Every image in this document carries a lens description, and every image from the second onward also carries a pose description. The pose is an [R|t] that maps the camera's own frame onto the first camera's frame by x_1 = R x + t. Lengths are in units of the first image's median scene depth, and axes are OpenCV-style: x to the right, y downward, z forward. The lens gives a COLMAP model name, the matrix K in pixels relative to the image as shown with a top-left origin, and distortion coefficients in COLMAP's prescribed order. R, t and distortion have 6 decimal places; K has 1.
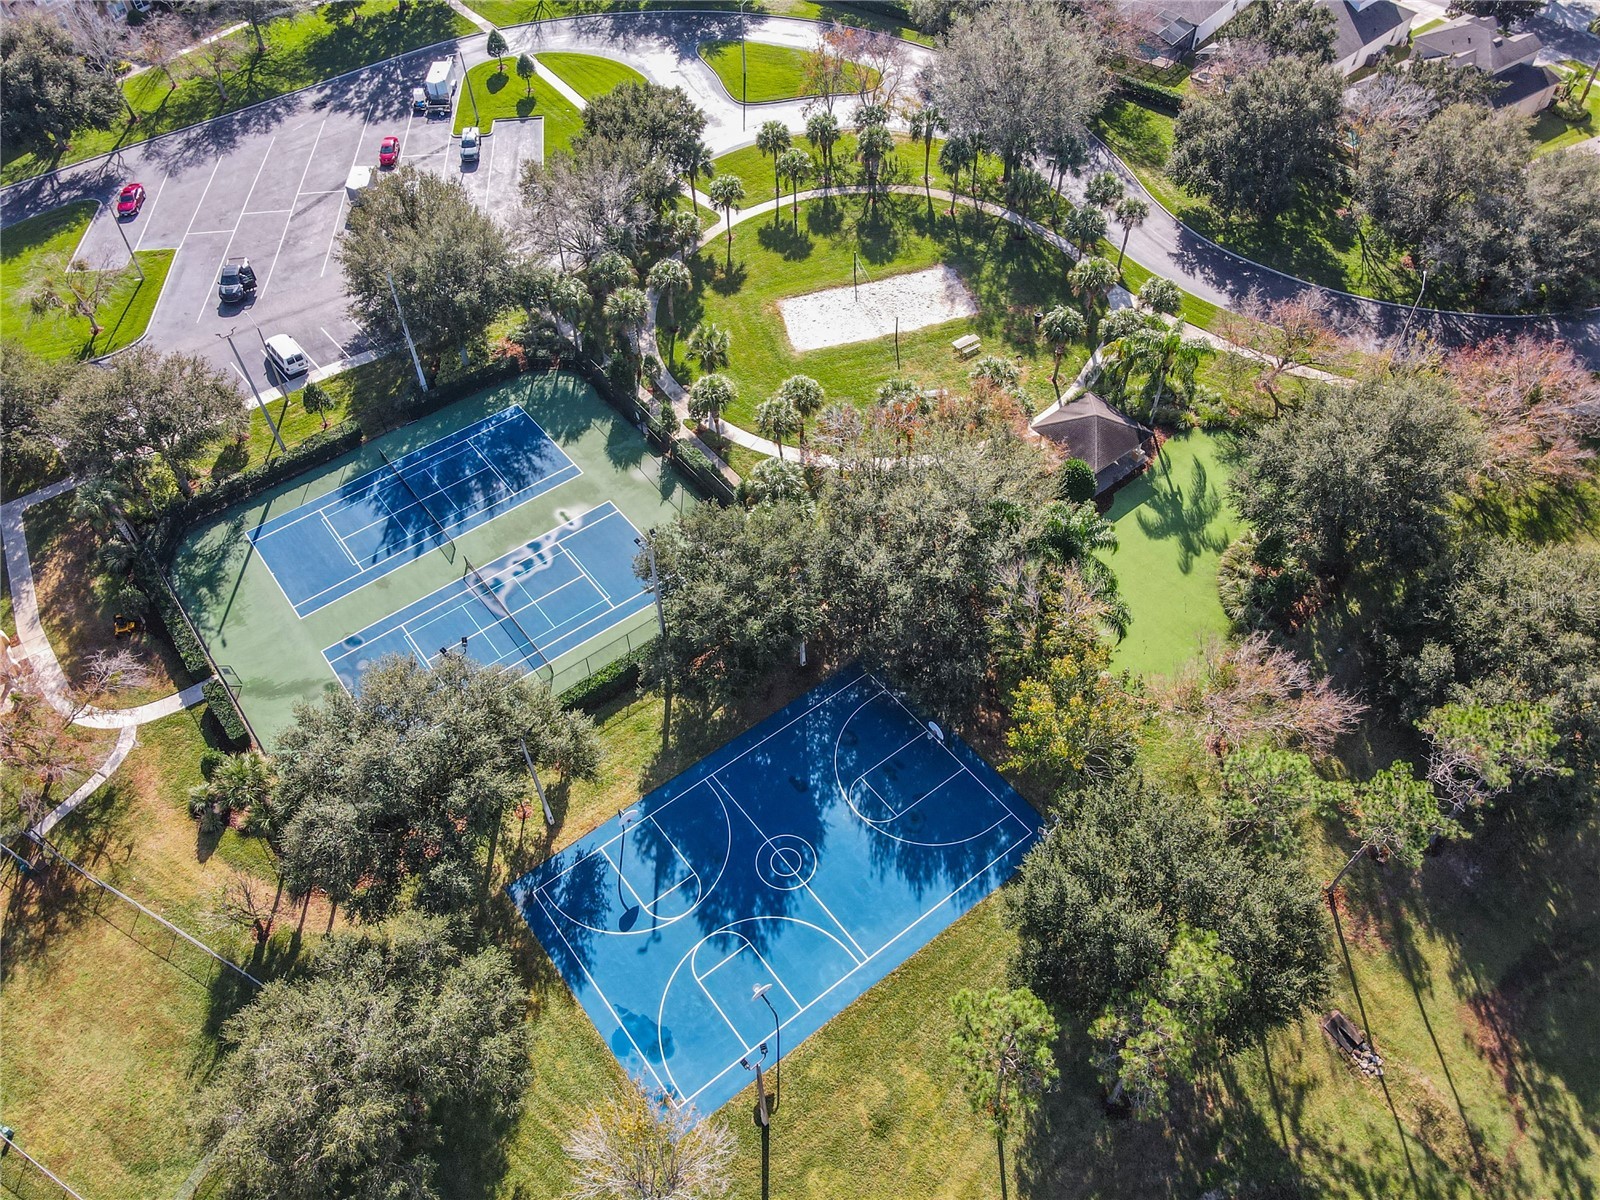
lens RADIAL K [[1165.4, 0, 798.5], [0, 1165.4, 595.7], [0, 0, 1]] dist [-0.010227, 0.045705]
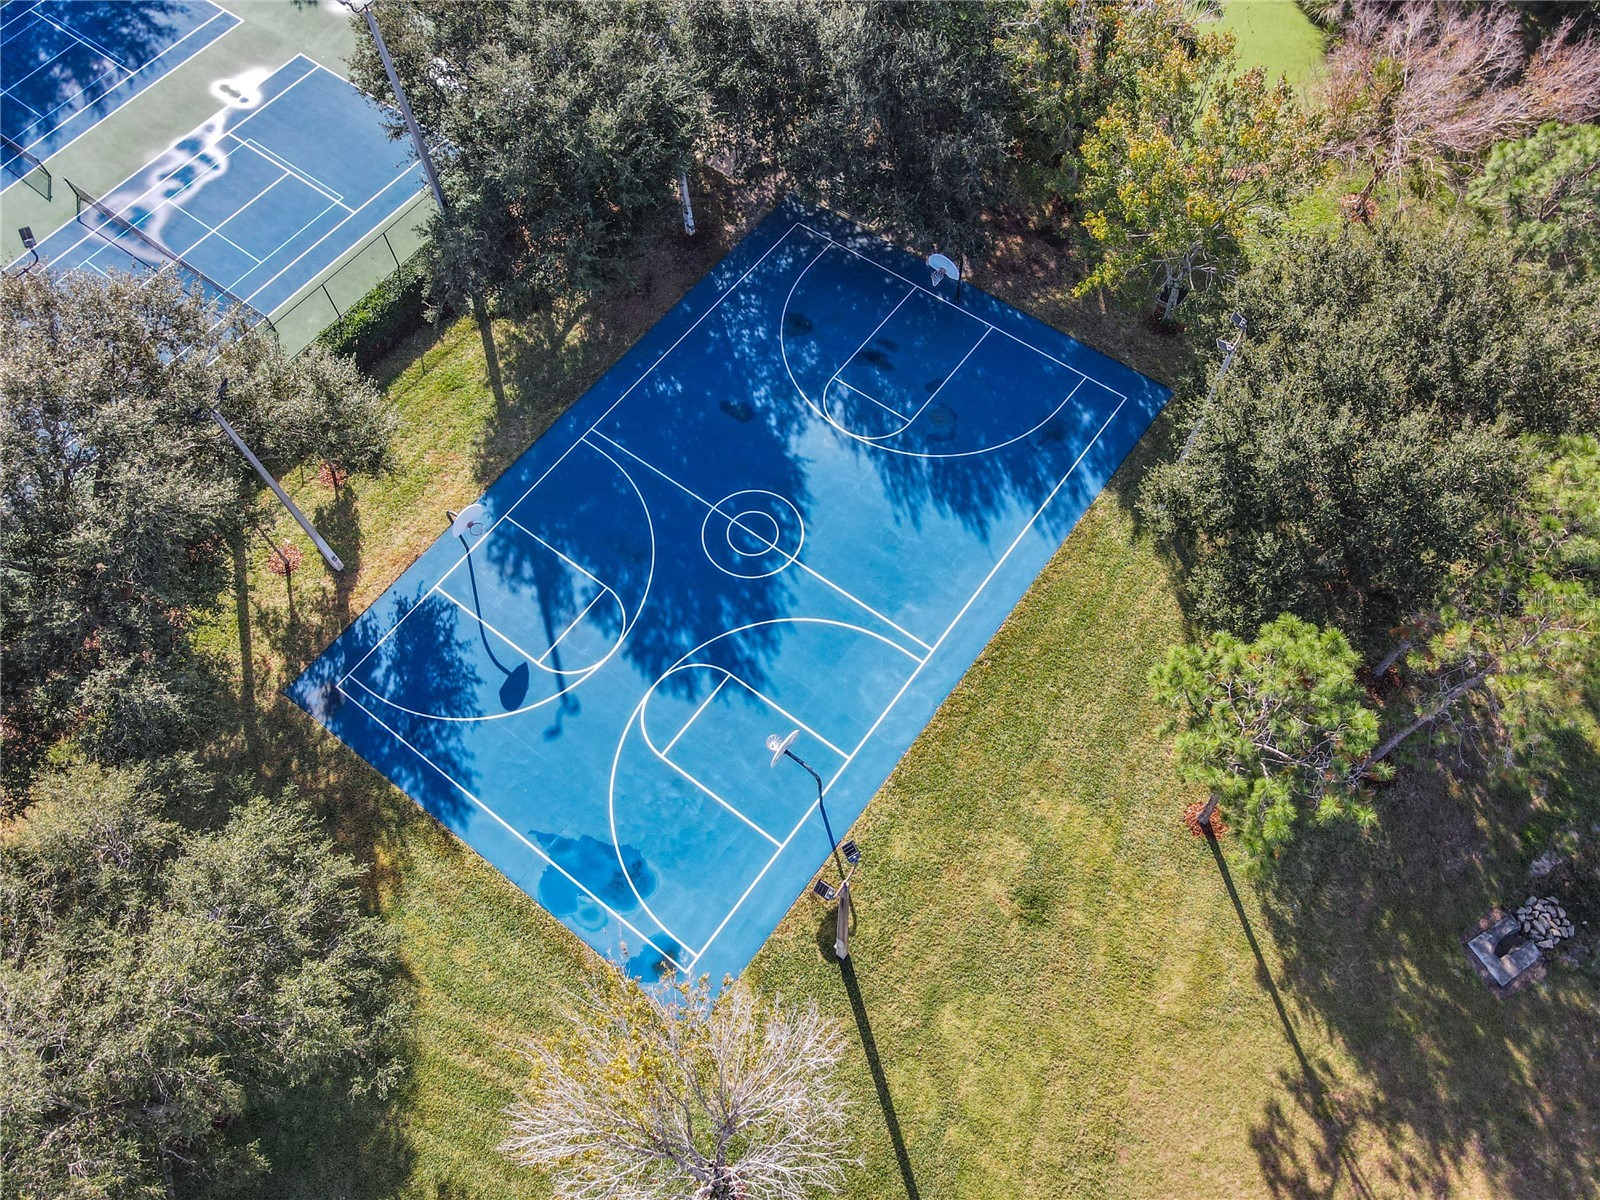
lens RADIAL K [[1162.5, 0, 799.3], [0, 1162.5, 591.6], [0, 0, 1]] dist [0.011276, 0.010281]
pose [[0.965034, -0.237693, 0.110506, -0.059897], [0.208412, 0.951454, 0.226496, 0.125890], [-0.158978, -0.195546, 0.967723, 0.412374]]
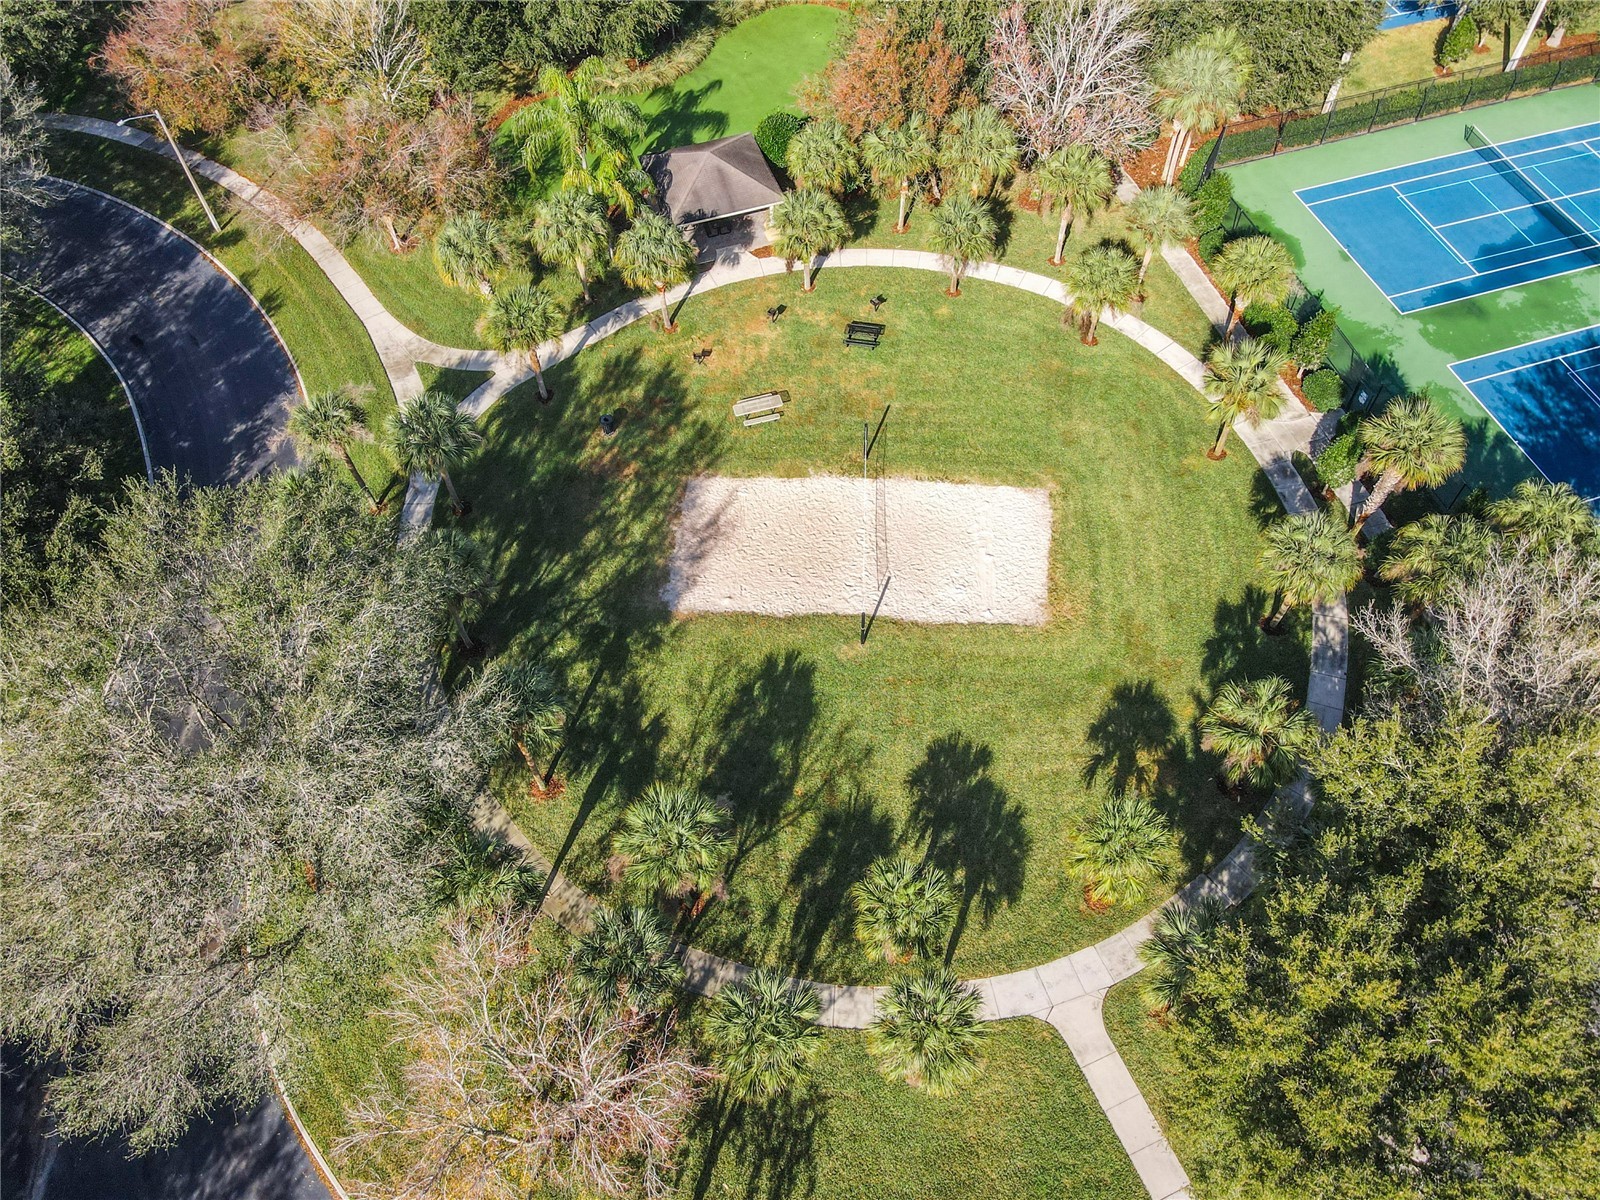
lens RADIAL K [[1162.5, 0, 799.3], [0, 1162.5, 591.6], [0, 0, 1]] dist [0.011276, 0.010281]
pose [[-0.933763, -0.260856, 0.245032, -0.055753], [0.303233, -0.212993, 0.928808, -1.086410], [-0.190095, 0.941588, 0.277985, 1.313171]]
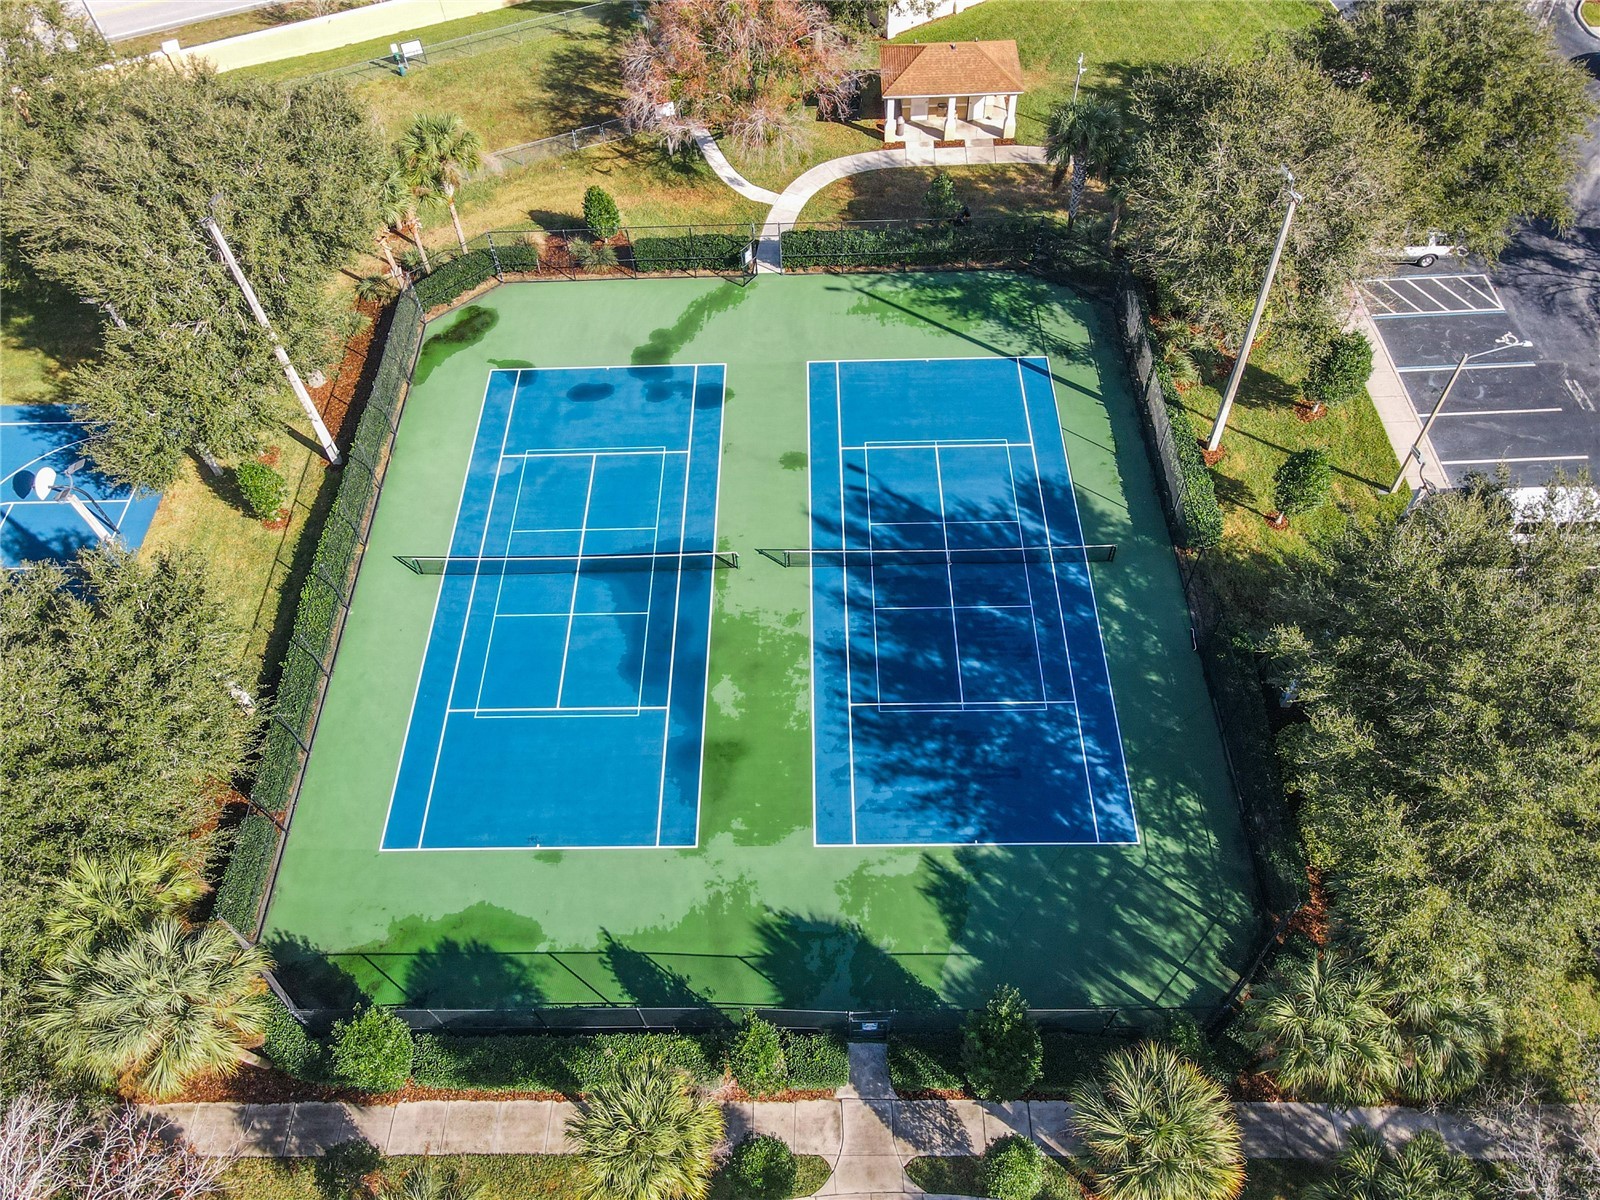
lens RADIAL K [[1149.7, 0, 800.0], [0, 1149.7, 600.0], [0, 0, 1]] dist [-0.006842, 0.035739]
pose [[-0.609862, 0.668642, -0.425425, -0.082126], [-0.573204, -0.001461, 0.819411, -0.581881], [0.547271, 0.743583, 0.384159, 1.003656]]
